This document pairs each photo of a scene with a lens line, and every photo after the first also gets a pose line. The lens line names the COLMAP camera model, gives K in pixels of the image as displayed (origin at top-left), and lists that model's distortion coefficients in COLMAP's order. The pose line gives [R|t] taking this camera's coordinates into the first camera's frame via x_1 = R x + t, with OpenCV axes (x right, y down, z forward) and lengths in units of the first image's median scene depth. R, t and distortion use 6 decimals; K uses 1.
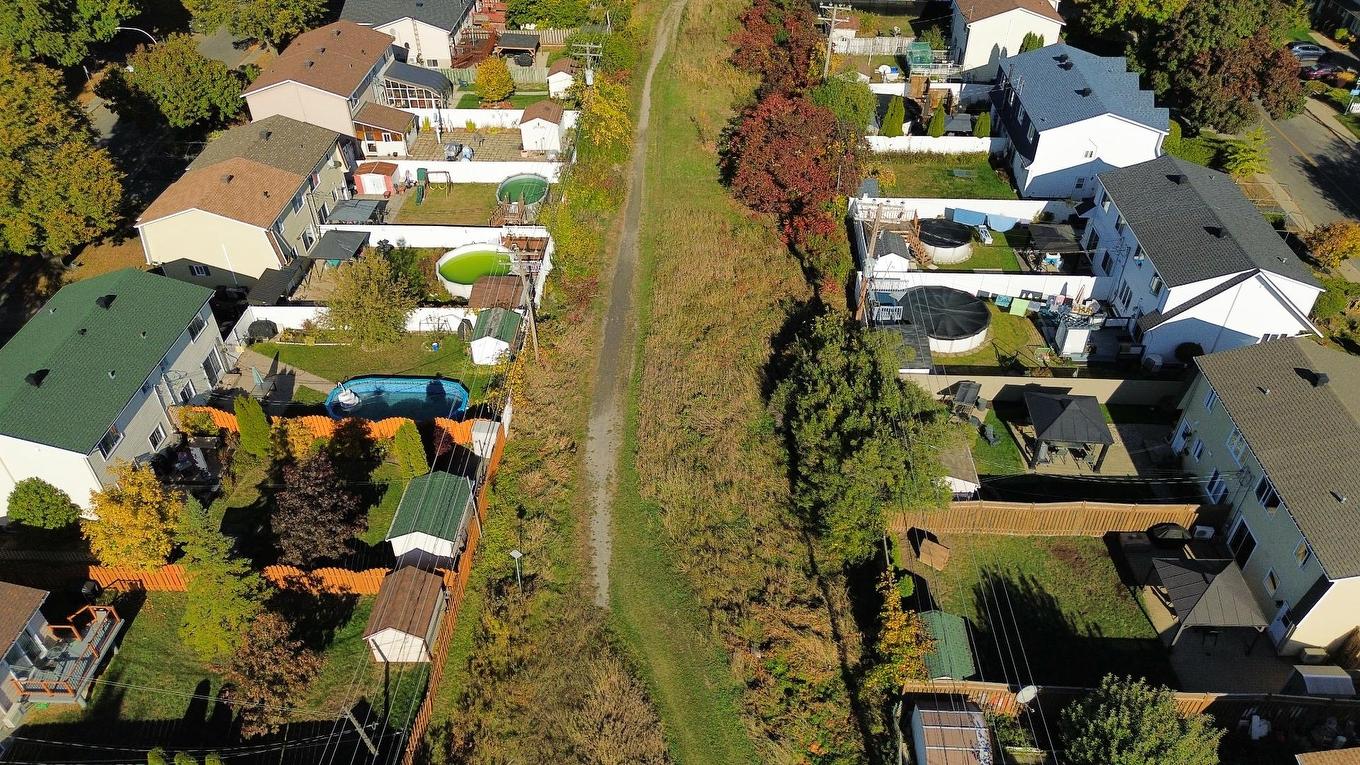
lens RADIAL K [[960.8, 0, 680.4], [0, 960.8, 384.1], [0, 0, 1]] dist [0.041877, -0.007285]
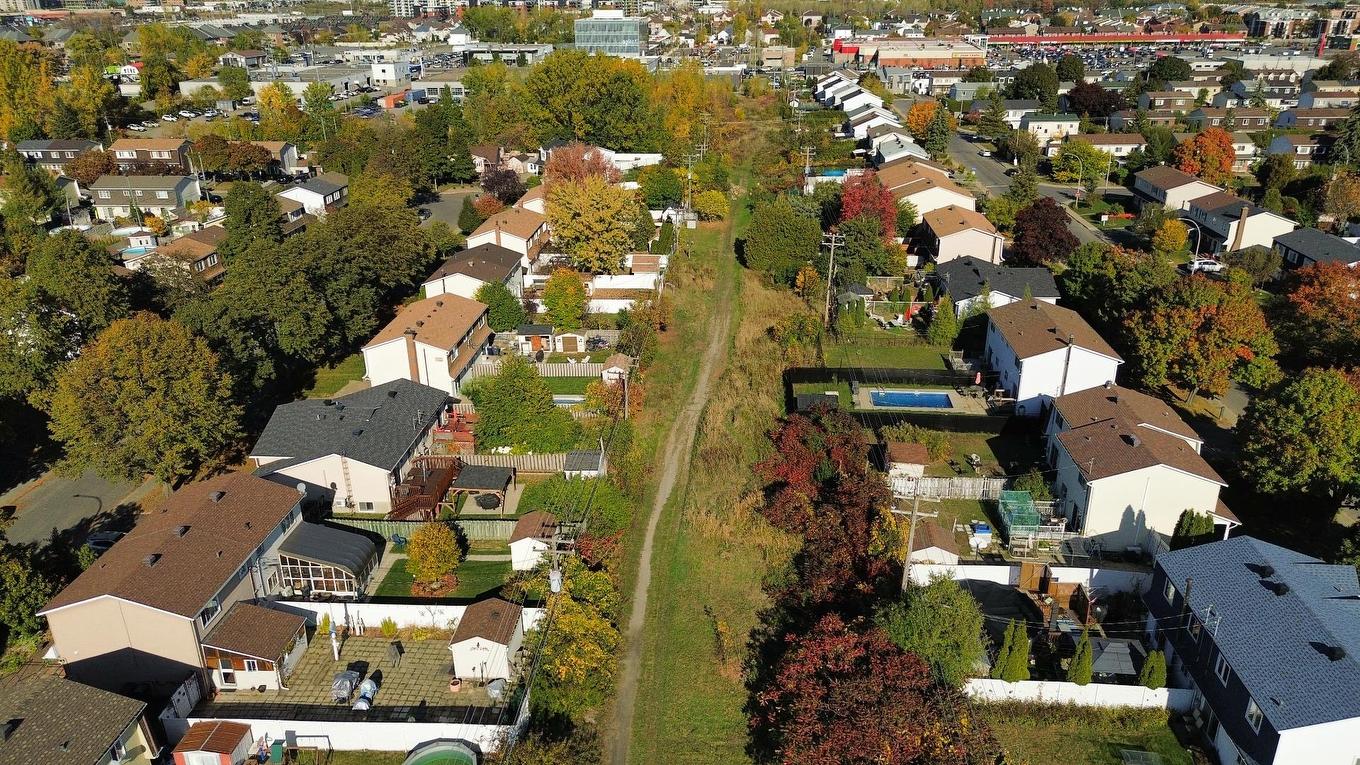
lens RADIAL K [[960.8, 0, 680.3], [0, 960.8, 380.0], [0, 0, 1]] dist [0.041877, -0.007285]
pose [[0.999607, 0.006207, -0.027333, 0.010458], [-0.013799, 0.957782, -0.287165, -0.231815], [0.024397, 0.287430, 0.957491, 0.276158]]
